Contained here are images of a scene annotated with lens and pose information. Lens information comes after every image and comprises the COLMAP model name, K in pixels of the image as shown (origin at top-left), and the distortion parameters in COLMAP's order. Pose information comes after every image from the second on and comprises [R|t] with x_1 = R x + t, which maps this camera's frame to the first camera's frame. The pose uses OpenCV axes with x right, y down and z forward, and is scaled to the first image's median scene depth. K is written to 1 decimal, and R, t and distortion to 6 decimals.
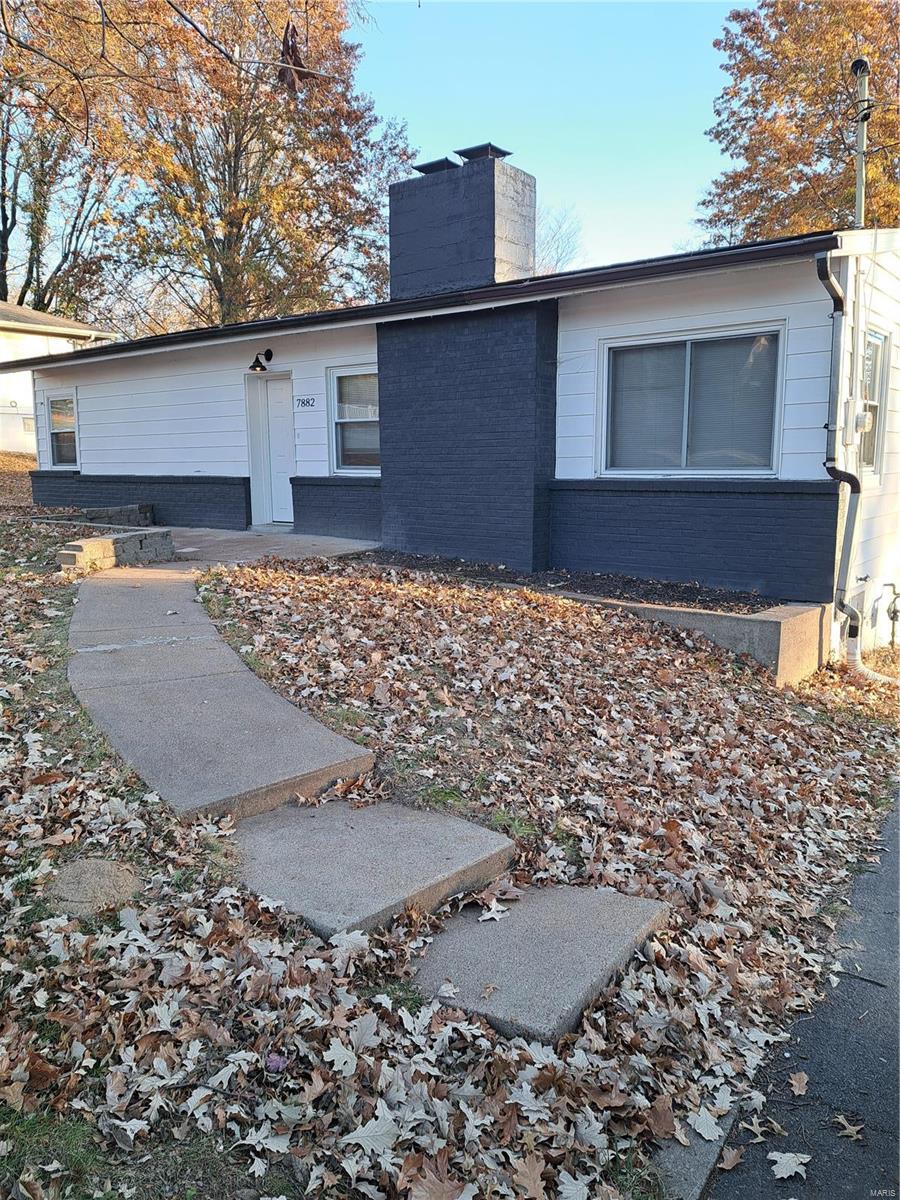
lens RADIAL K [[873.7, 0, 454.9], [0, 873.7, 591.3], [0, 0, 1]] dist [0.077048, -0.064772]
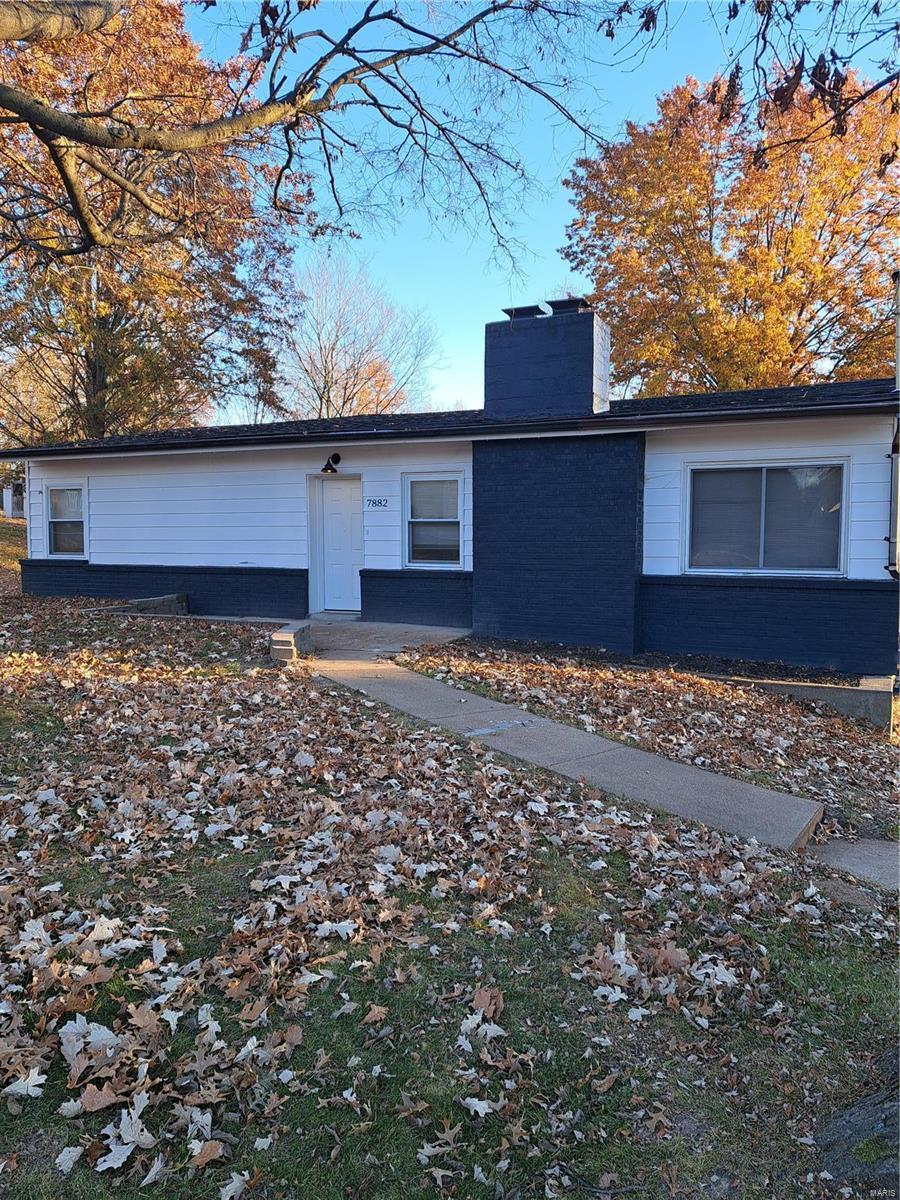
lens RADIAL K [[873.7, 0, 451.2], [0, 873.7, 595.0], [0, 0, 1]] dist [0.077048, -0.064772]
pose [[0.975144, -0.008730, 0.221400, -0.328736], [0.025819, 0.996893, -0.074411, -0.016467], [-0.220063, 0.078278, 0.972340, -0.076125]]
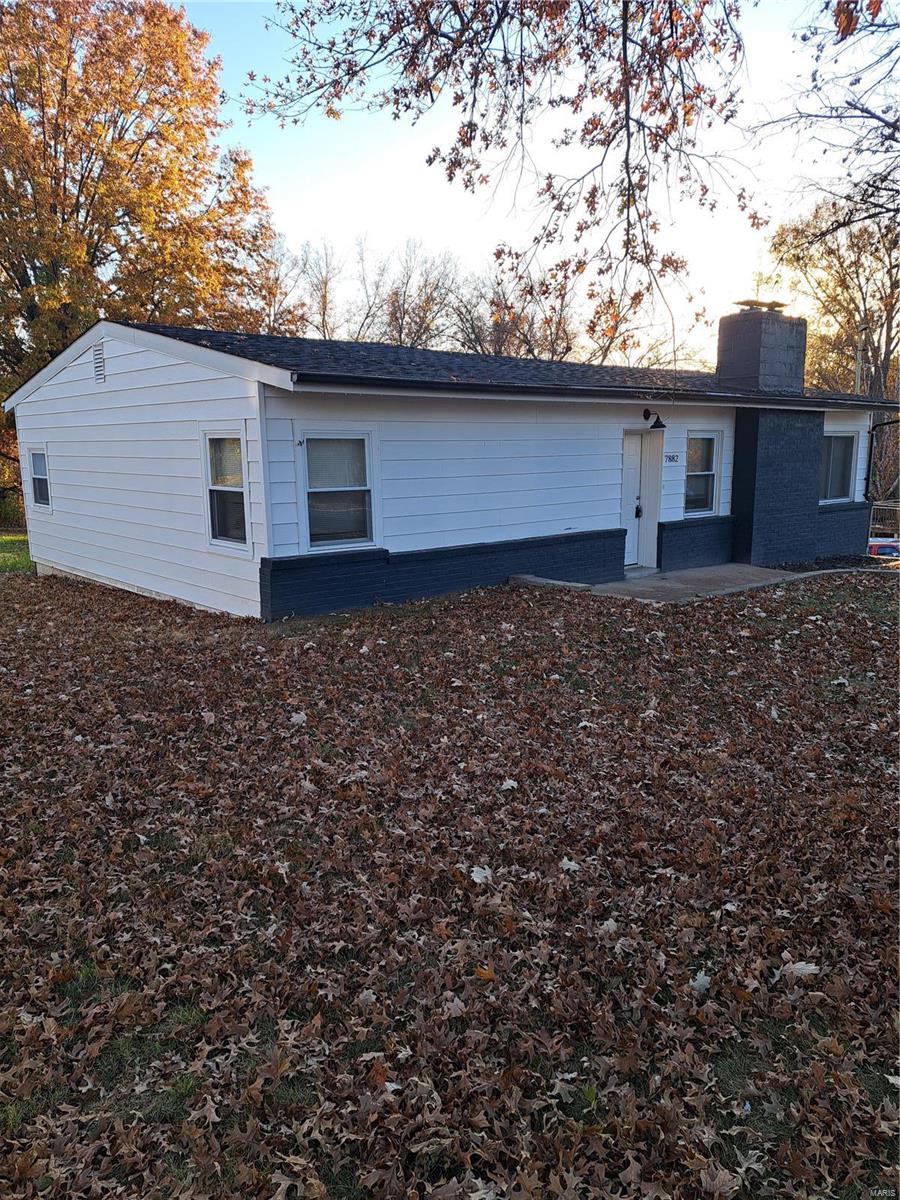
lens RADIAL K [[873.7, 0, 444.6], [0, 873.7, 589.1], [0, 0, 1]] dist [0.077048, -0.064772]
pose [[0.164510, -0.116517, 0.979469, -1.411168], [0.184018, 0.979191, 0.085576, -0.205244], [-0.969058, 0.166161, 0.182528, 1.127962]]
